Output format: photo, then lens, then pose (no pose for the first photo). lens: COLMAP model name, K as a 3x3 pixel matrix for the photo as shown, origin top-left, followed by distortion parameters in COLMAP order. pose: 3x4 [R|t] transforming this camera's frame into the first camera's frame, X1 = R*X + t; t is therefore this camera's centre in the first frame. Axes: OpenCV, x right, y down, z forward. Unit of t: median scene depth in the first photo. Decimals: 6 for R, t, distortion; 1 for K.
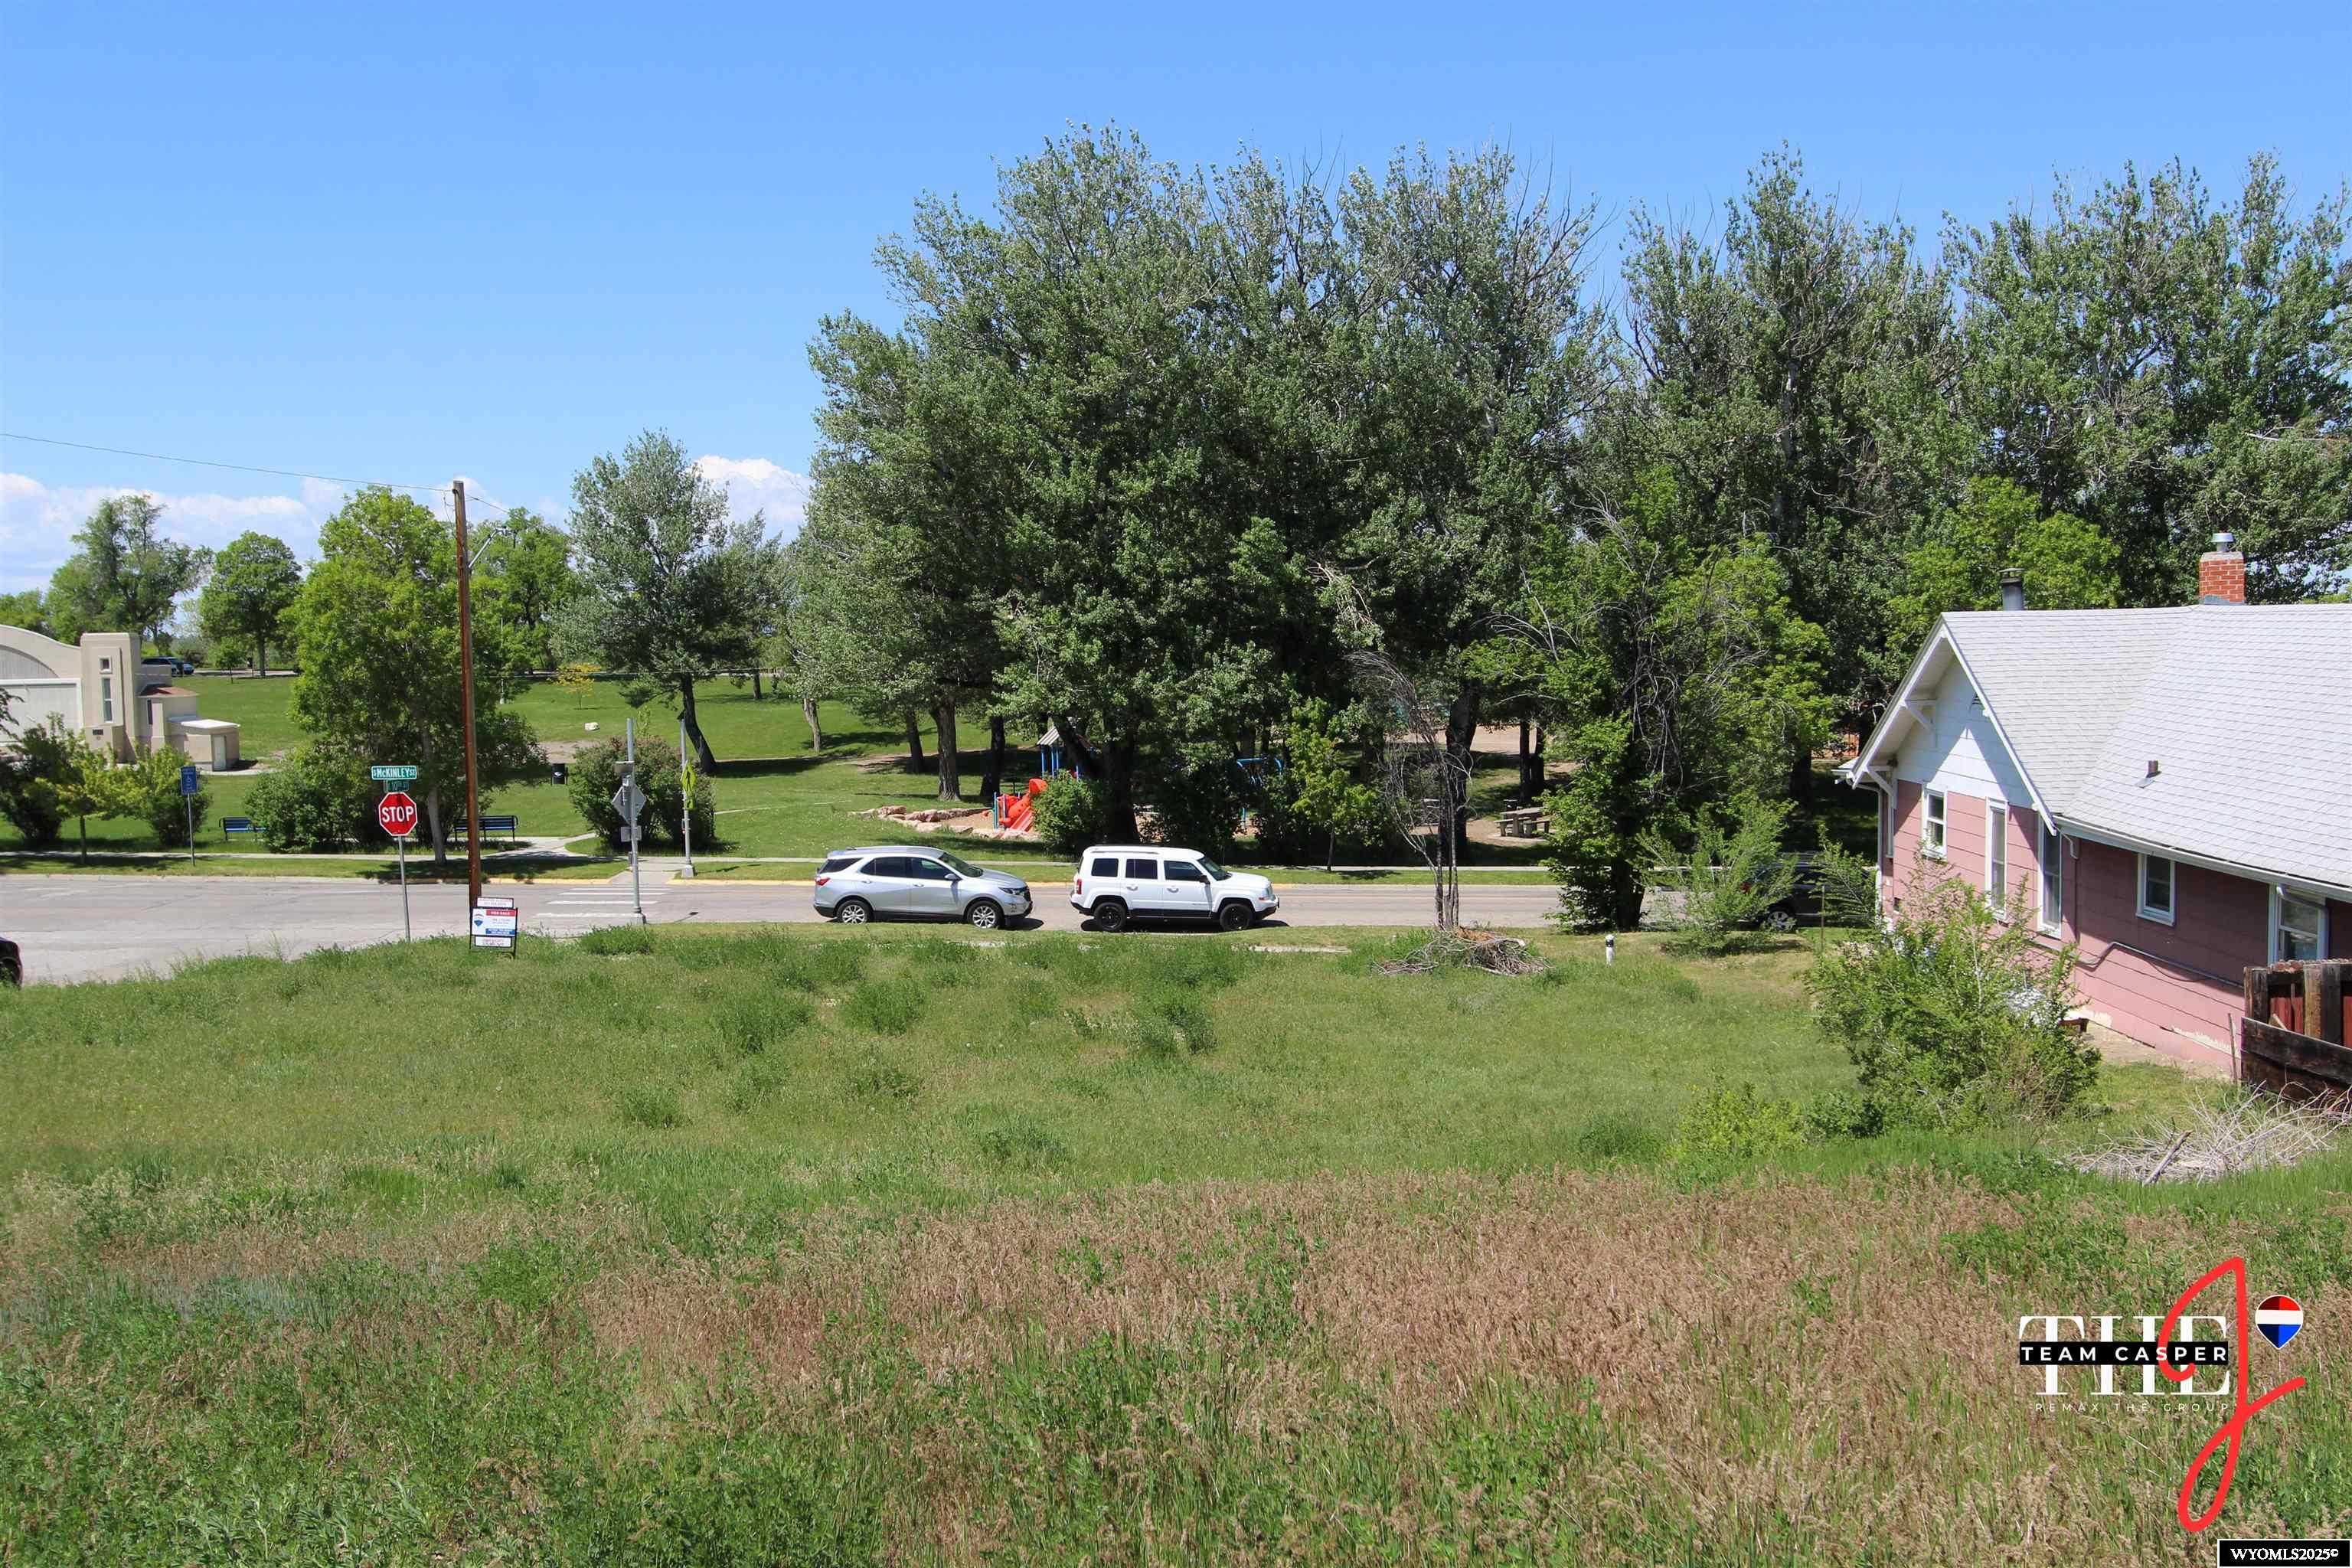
lens RADIAL K [[2207.5, 0, 1156.8], [0, 2207.5, 813.5], [0, 0, 1]] dist [0.008061, 0.000000]
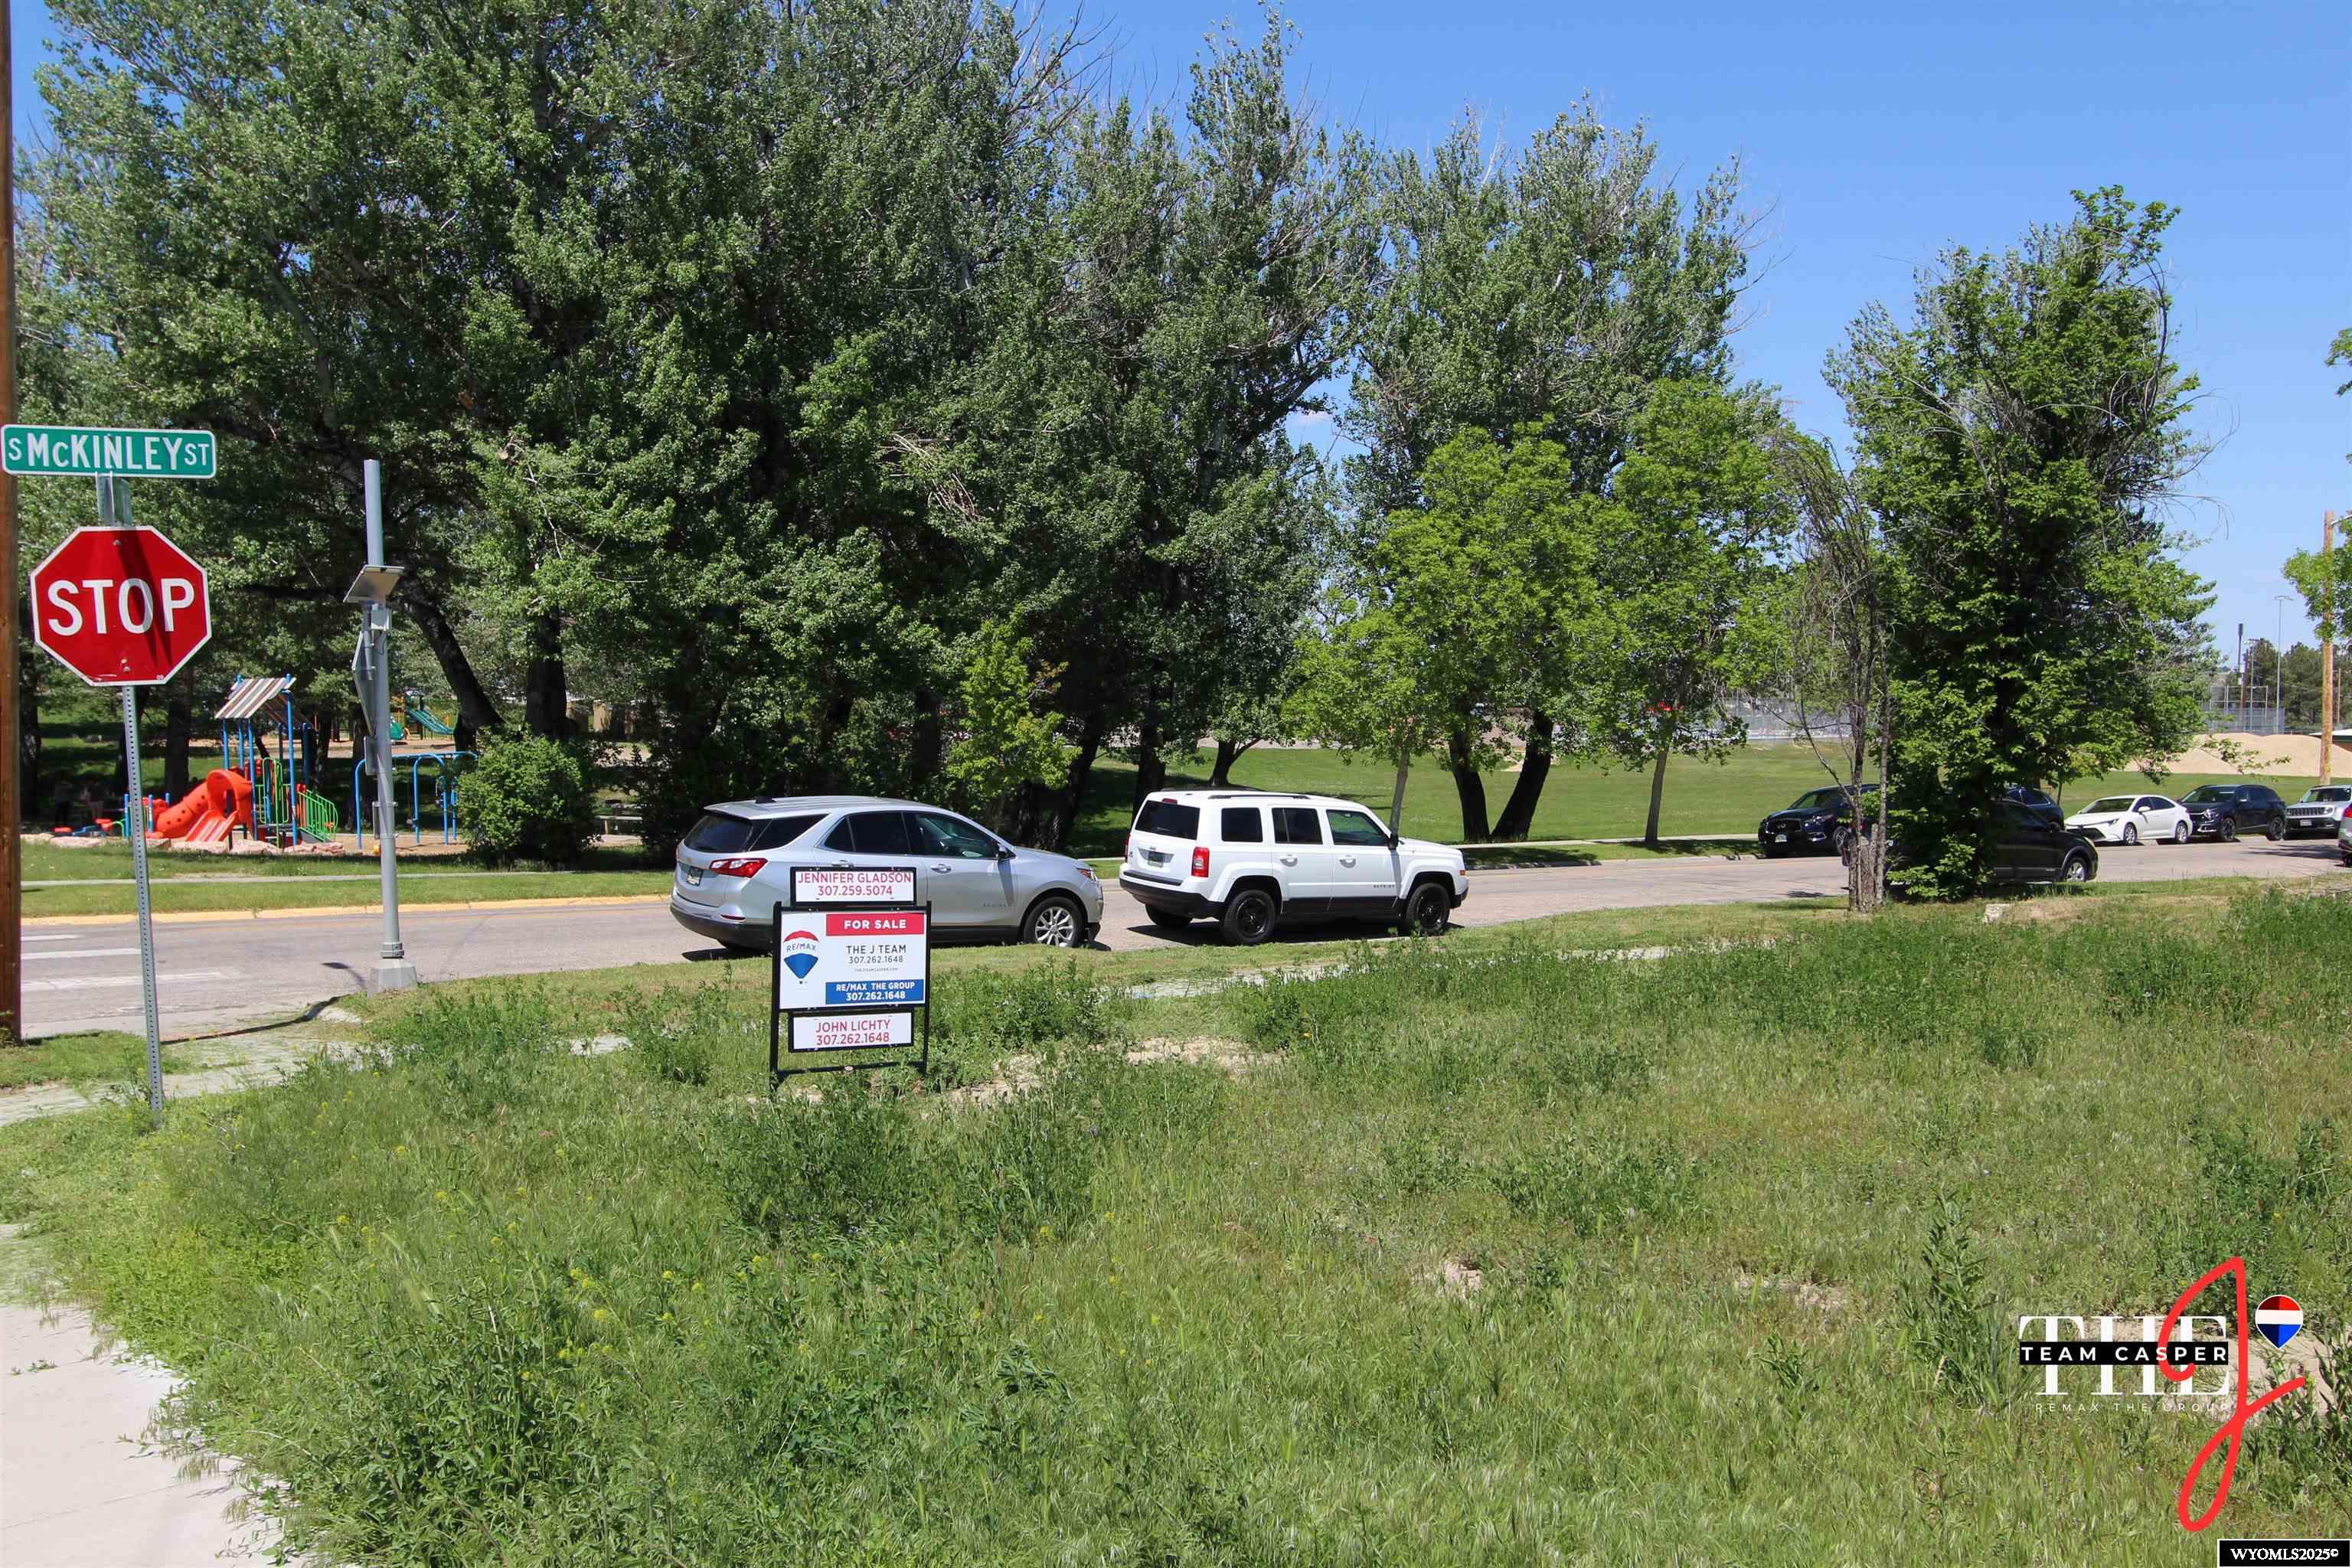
lens RADIAL K [[2022.3, 0, 1191.5], [0, 2022.3, 800.1], [0, 0, 1]] dist [0.009887, -0.006449]
pose [[0.797547, -0.012109, 0.603136, -0.240609], [0.031870, 0.999248, -0.022082, 0.020948], [-0.602415, 0.036833, 0.797333, 0.445742]]
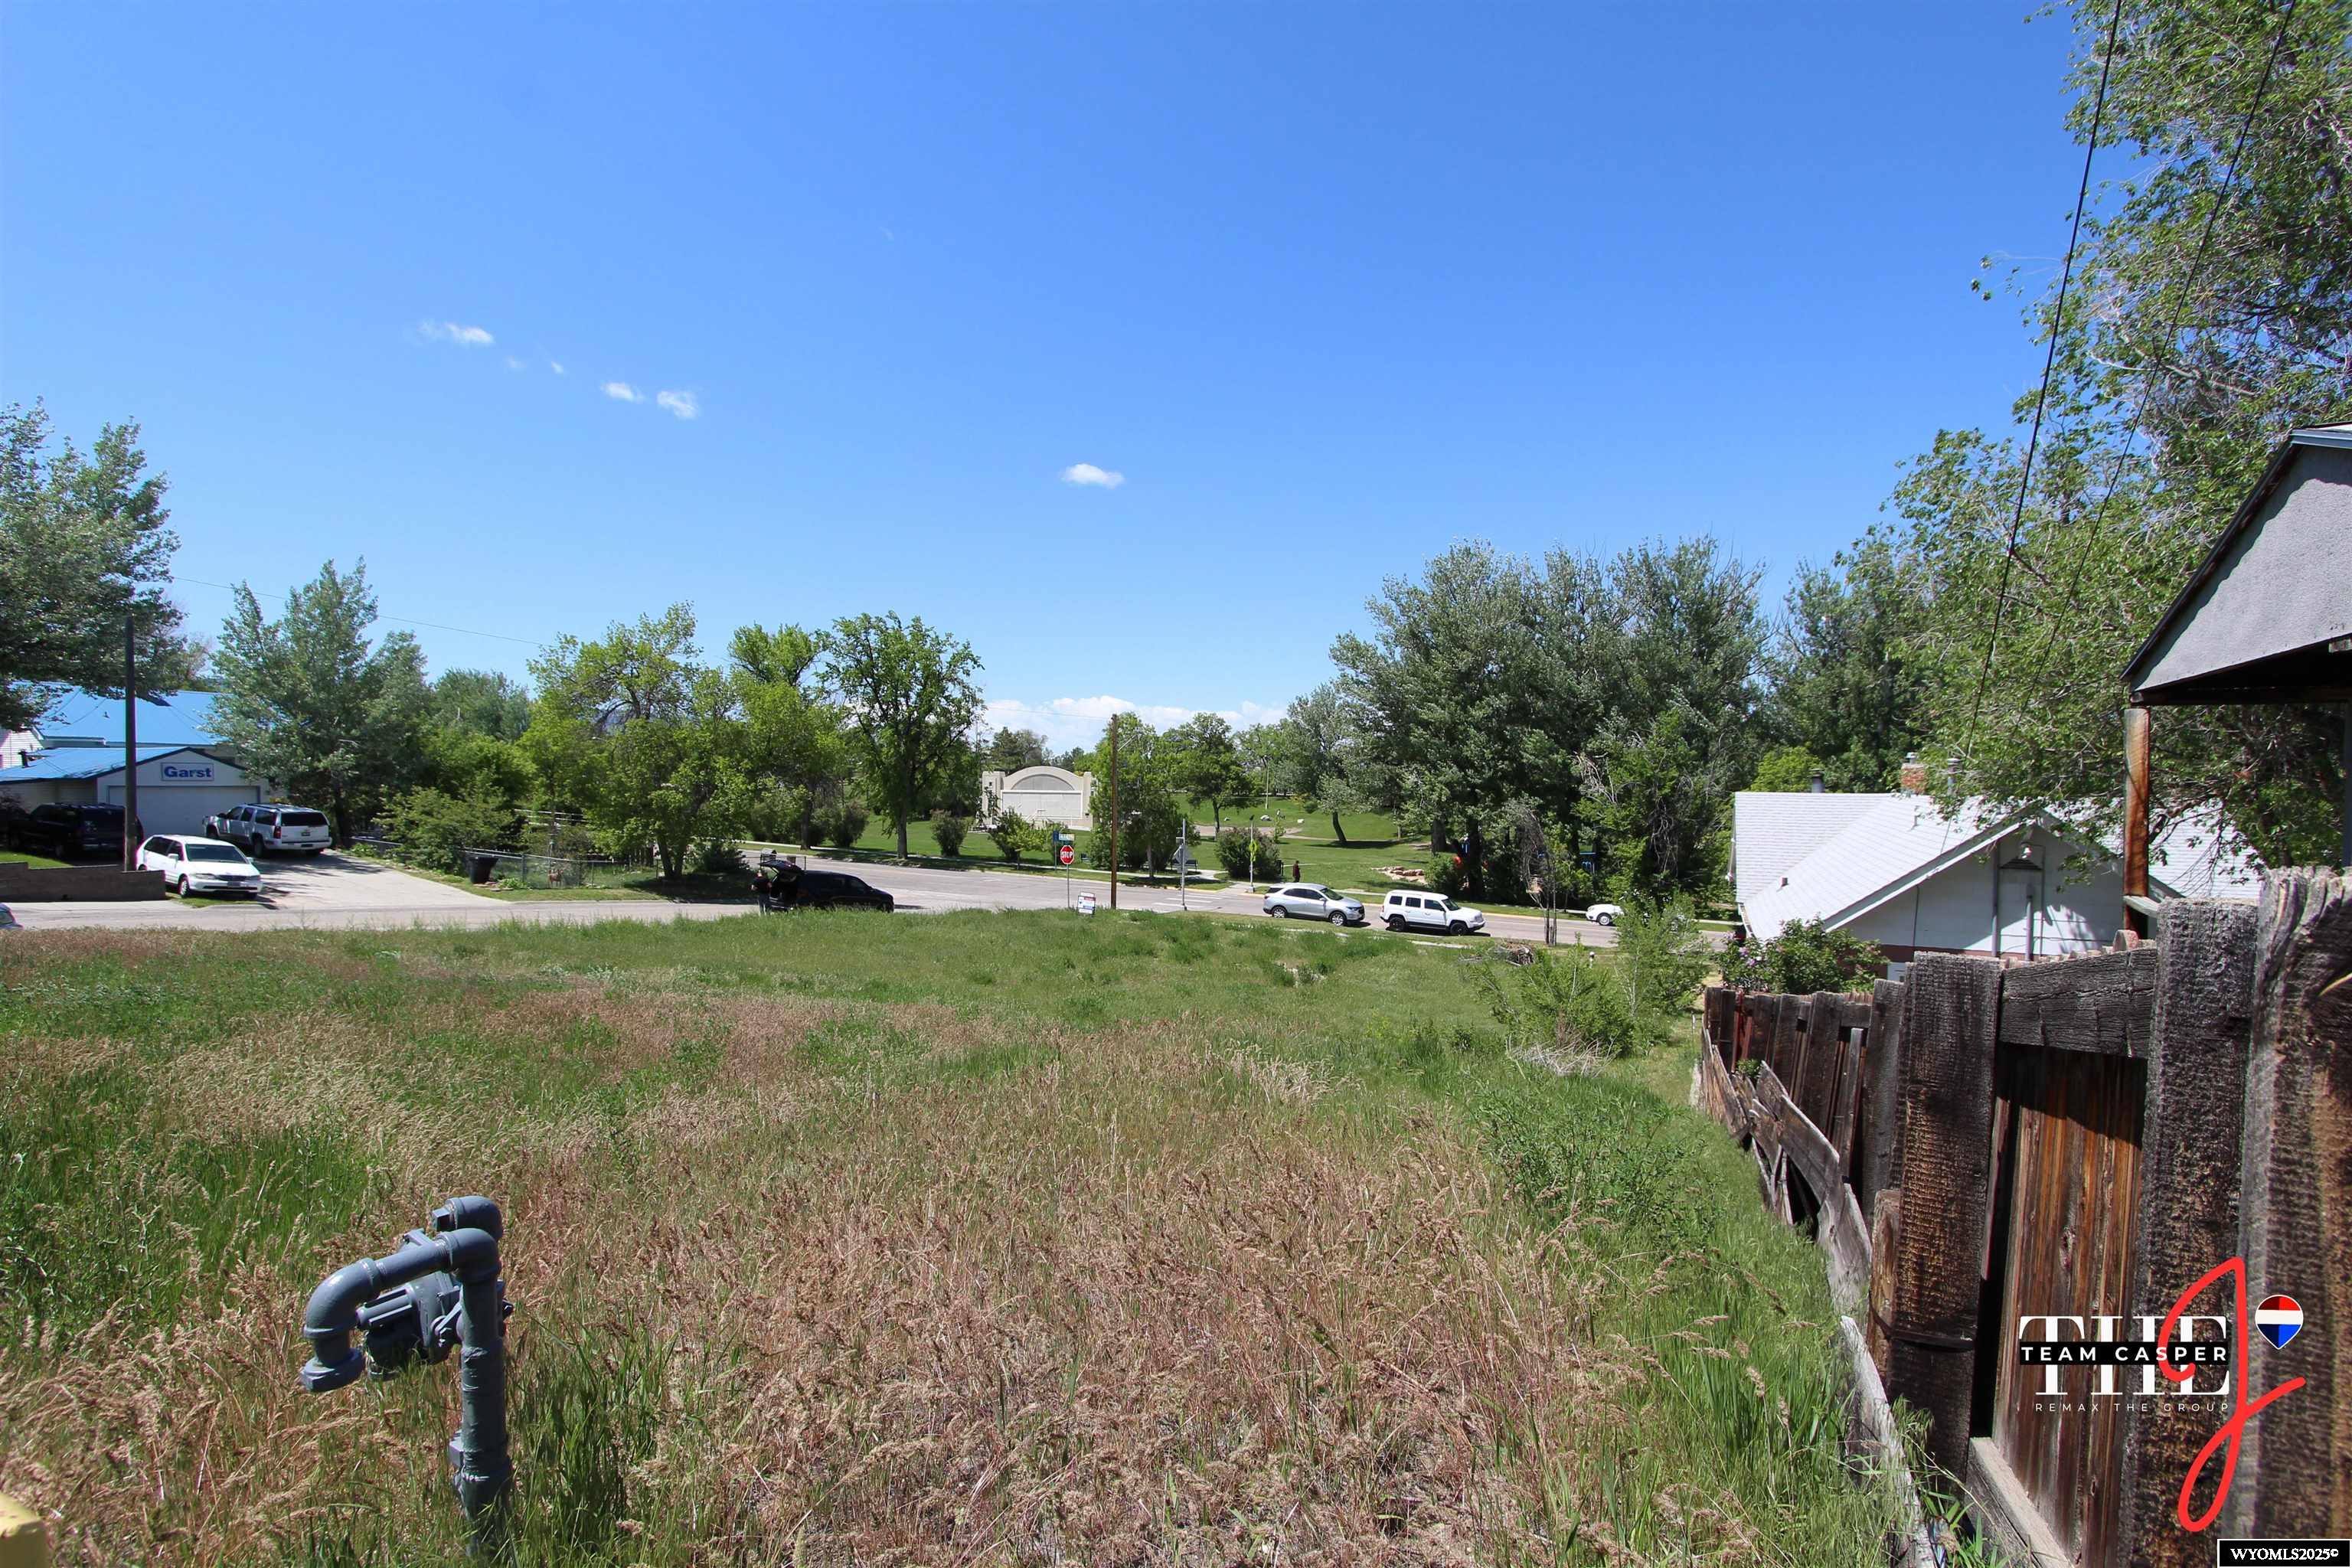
lens RADIAL K [[1082.7, 0, 1166.1], [0, 1082.7, 807.5], [0, 0, 1]] dist [-0.021992, 0.003453]
pose [[0.908697, 0.038533, -0.415674, 0.144272], [-0.060587, 0.997361, -0.039993, -0.006232], [0.413036, 0.061526, 0.908634, -0.010117]]
